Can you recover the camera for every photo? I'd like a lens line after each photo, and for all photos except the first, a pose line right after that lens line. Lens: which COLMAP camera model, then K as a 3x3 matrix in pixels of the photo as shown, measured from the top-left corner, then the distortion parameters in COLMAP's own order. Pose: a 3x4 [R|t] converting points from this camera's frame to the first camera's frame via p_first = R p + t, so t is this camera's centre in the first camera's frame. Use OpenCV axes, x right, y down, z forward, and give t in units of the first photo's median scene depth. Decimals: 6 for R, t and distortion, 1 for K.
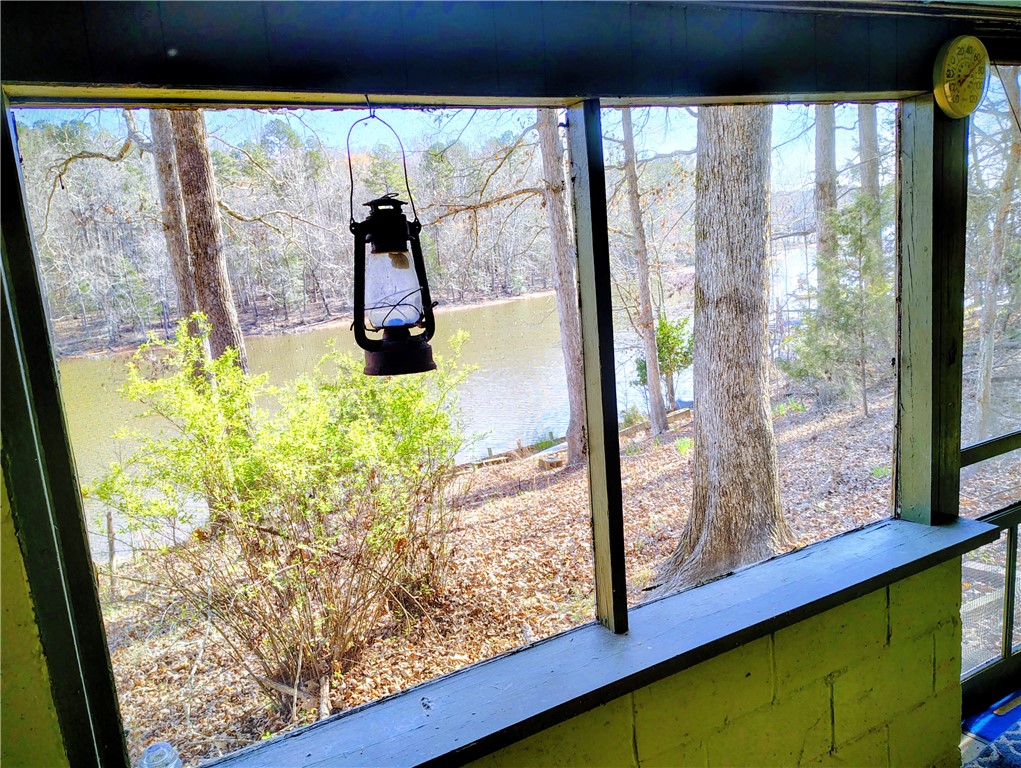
lens RADIAL K [[838.7, 0, 511.2], [0, 838.7, 404.0], [0, 0, 1]] dist [0.043267, -0.000828]
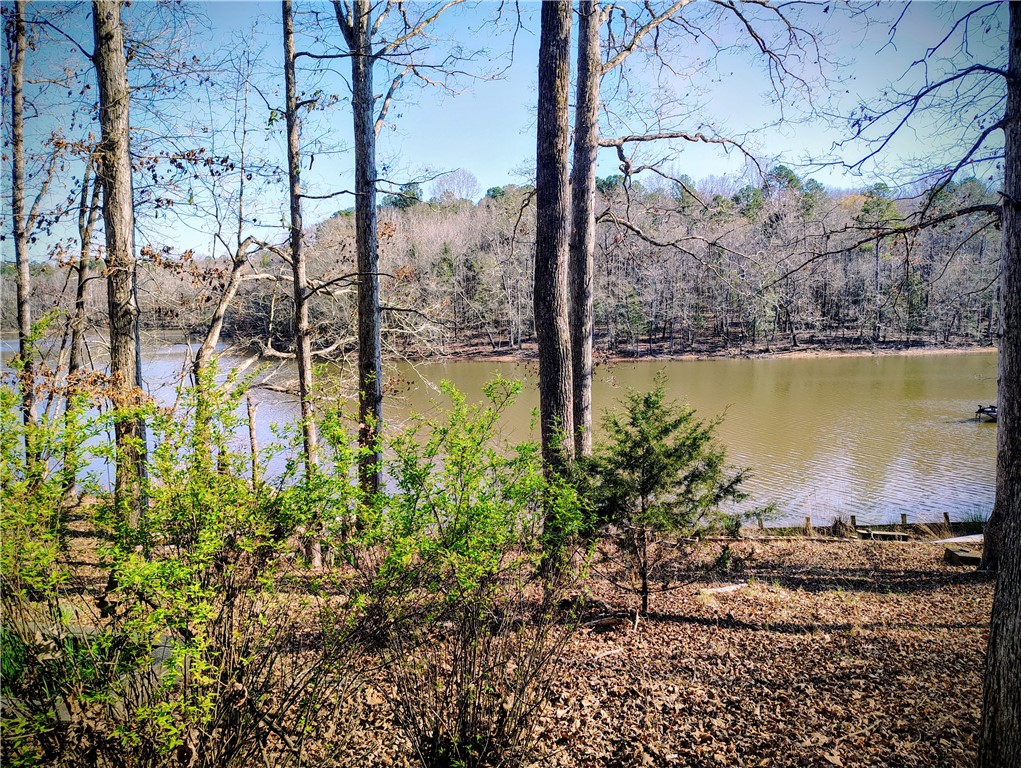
lens RADIAL K [[706.2, 0, 508.9], [0, 706.2, 398.9], [0, 0, 1]] dist [0.060496, -0.067136]
pose [[0.800338, 0.143993, -0.582002, 0.058983], [-0.156249, 0.987280, 0.029397, -0.022554], [0.578831, 0.067410, 0.812656, 0.159305]]
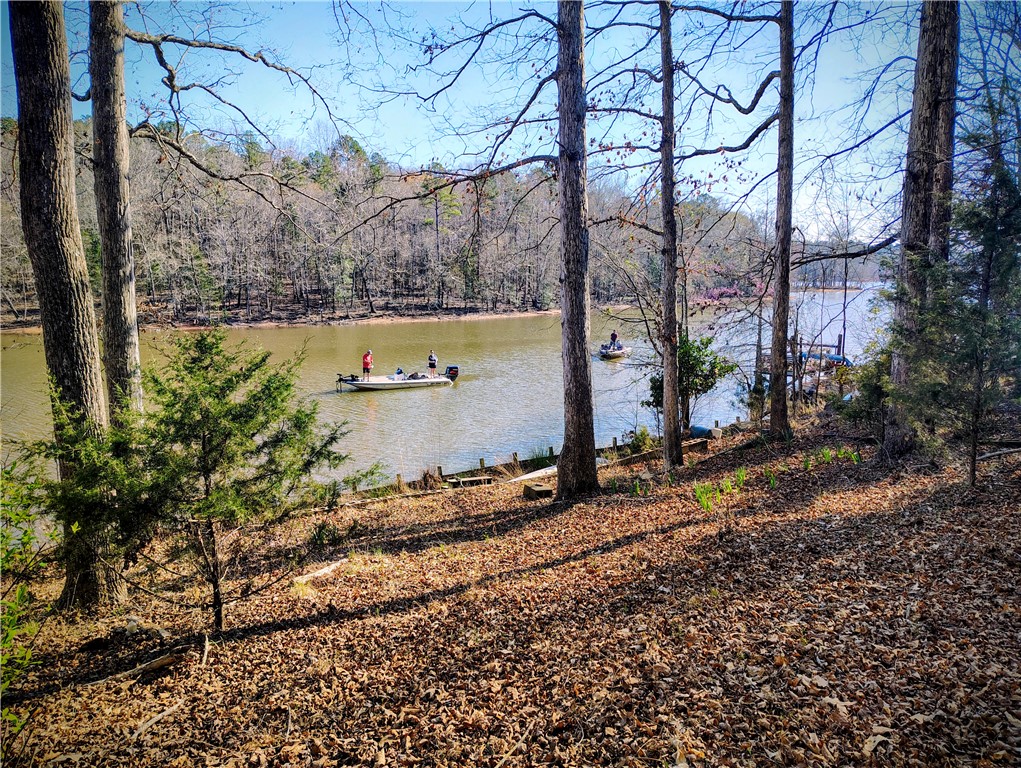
lens RADIAL K [[690.7, 0, 516.6], [0, 690.7, 386.6], [0, 0, 1]] dist [0.051782, -0.068394]
pose [[0.994797, 0.094676, -0.037619, 0.032146], [-0.095618, 0.995127, -0.024080, -0.011663], [0.035156, 0.027551, 0.999002, 0.239709]]
